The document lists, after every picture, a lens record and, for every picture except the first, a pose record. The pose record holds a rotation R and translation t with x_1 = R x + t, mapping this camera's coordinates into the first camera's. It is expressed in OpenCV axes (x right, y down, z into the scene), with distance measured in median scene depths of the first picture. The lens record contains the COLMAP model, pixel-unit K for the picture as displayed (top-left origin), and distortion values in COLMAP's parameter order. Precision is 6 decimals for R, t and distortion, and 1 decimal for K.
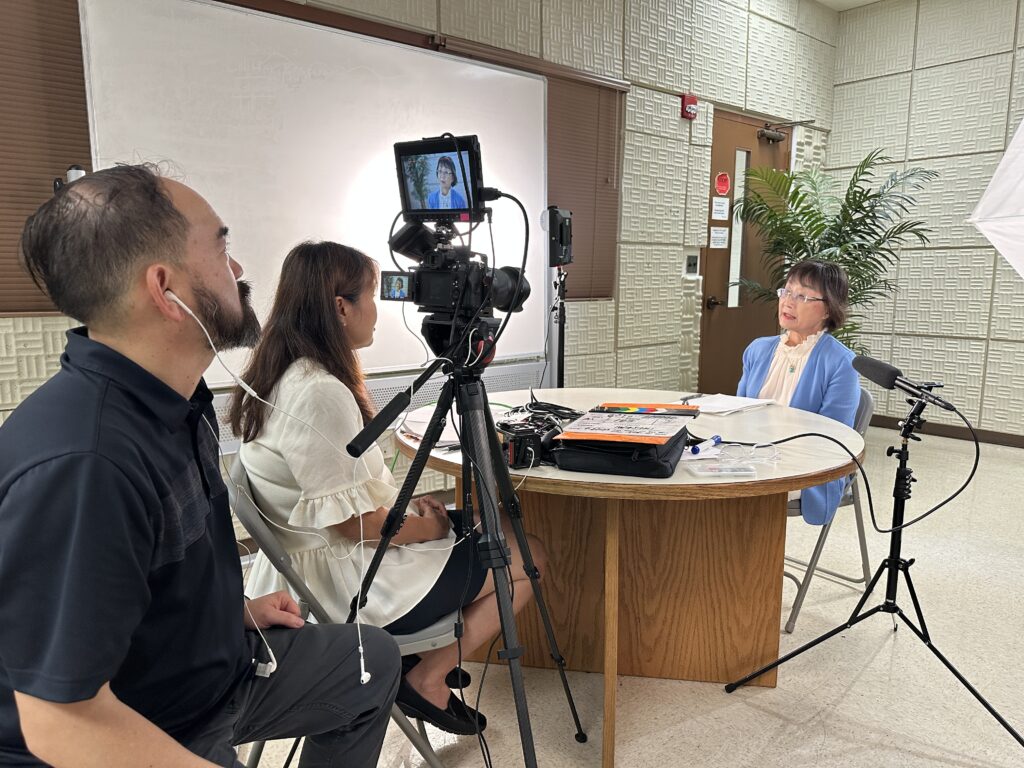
lens RADIAL K [[726.0, 0, 507.4], [0, 726.0, 394.0], [0, 0, 1]] dist [0.062580, -0.081071]
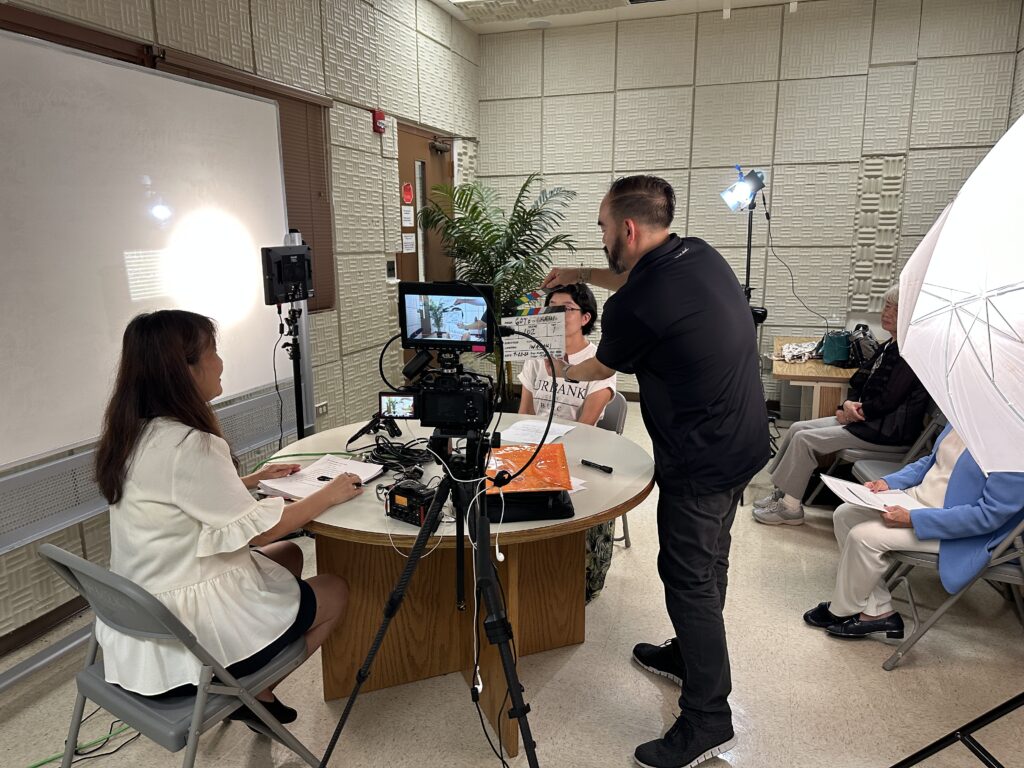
lens RADIAL K [[726.0, 0, 507.4], [0, 726.0, 394.0], [0, 0, 1]] dist [0.062580, -0.081071]
pose [[0.857793, -0.113338, 0.501343, -0.172448], [0.083299, 0.993146, 0.081995, -0.074362], [-0.507200, -0.028573, 0.861355, -0.016130]]
